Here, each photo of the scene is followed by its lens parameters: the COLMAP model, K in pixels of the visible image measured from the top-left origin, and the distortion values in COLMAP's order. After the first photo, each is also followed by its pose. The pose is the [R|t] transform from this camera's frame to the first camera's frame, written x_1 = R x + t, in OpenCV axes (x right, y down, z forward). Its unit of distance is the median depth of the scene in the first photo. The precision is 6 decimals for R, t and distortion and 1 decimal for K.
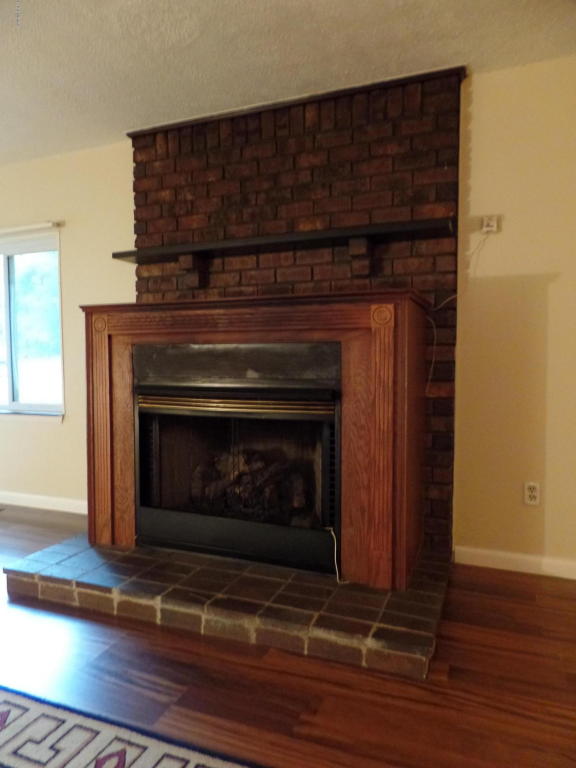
lens RADIAL K [[528.4, 0, 288.0], [0, 528.4, 384.0], [0, 0, 1]] dist [0.002906, -0.001586]
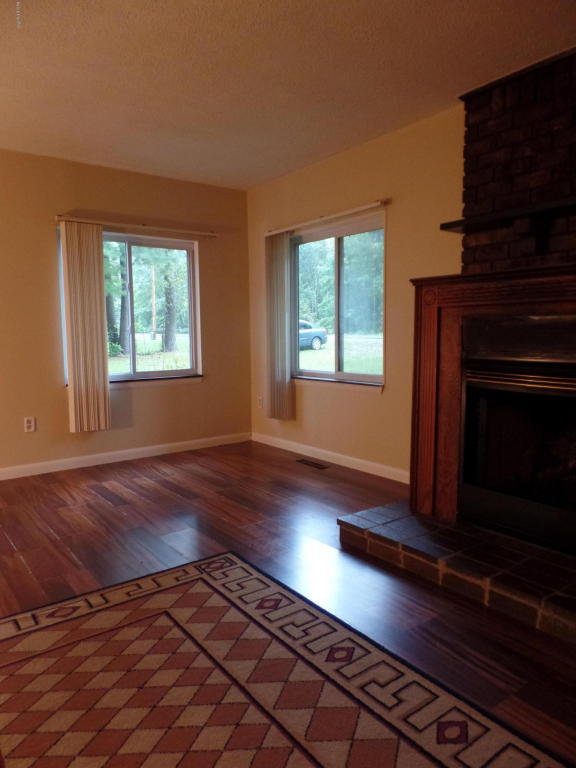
lens RADIAL K [[528.4, 0, 288.0], [0, 528.4, 384.0], [0, 0, 1]] dist [0.002906, -0.001586]
pose [[0.859411, 0.049858, -0.508848, -0.068604], [-0.025771, 0.998193, 0.054280, 0.003983], [0.510635, -0.033536, 0.859143, -0.004488]]
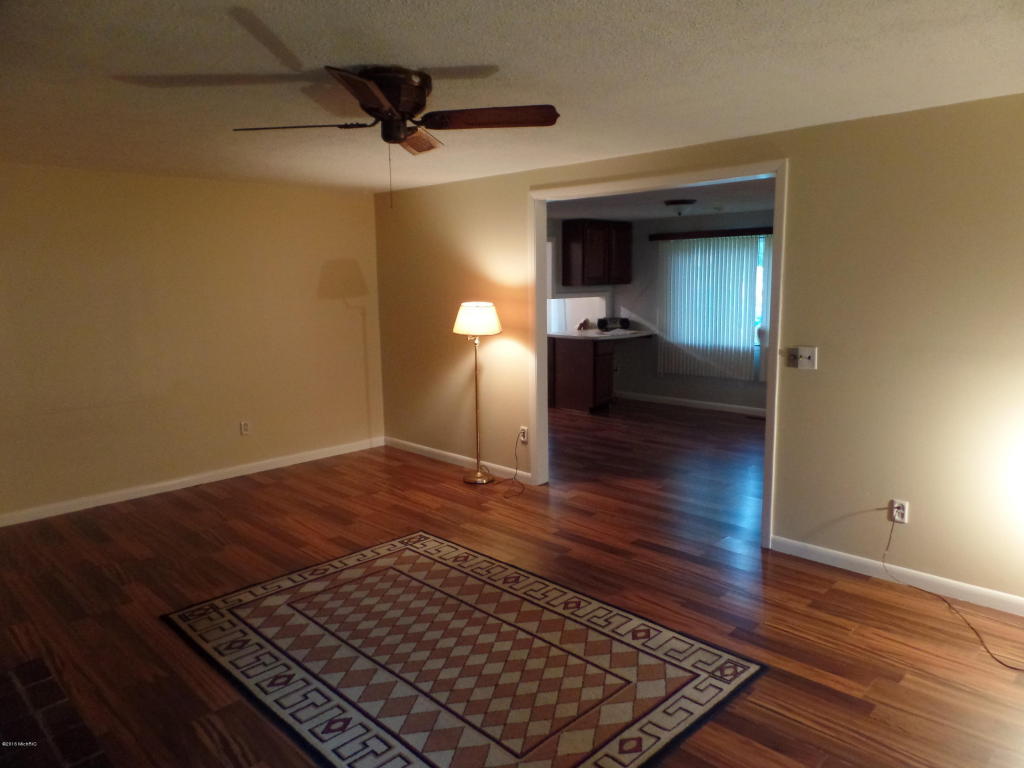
lens RADIAL K [[704.6, 0, 512.0], [0, 704.6, 384.0], [0, 0, 1]] dist [0.002906, -0.001586]
pose [[-0.920165, -0.029701, 0.390403, -0.966743], [0.051615, 0.979215, 0.196149, -0.287924], [-0.388115, 0.200640, -0.899506, 1.339043]]
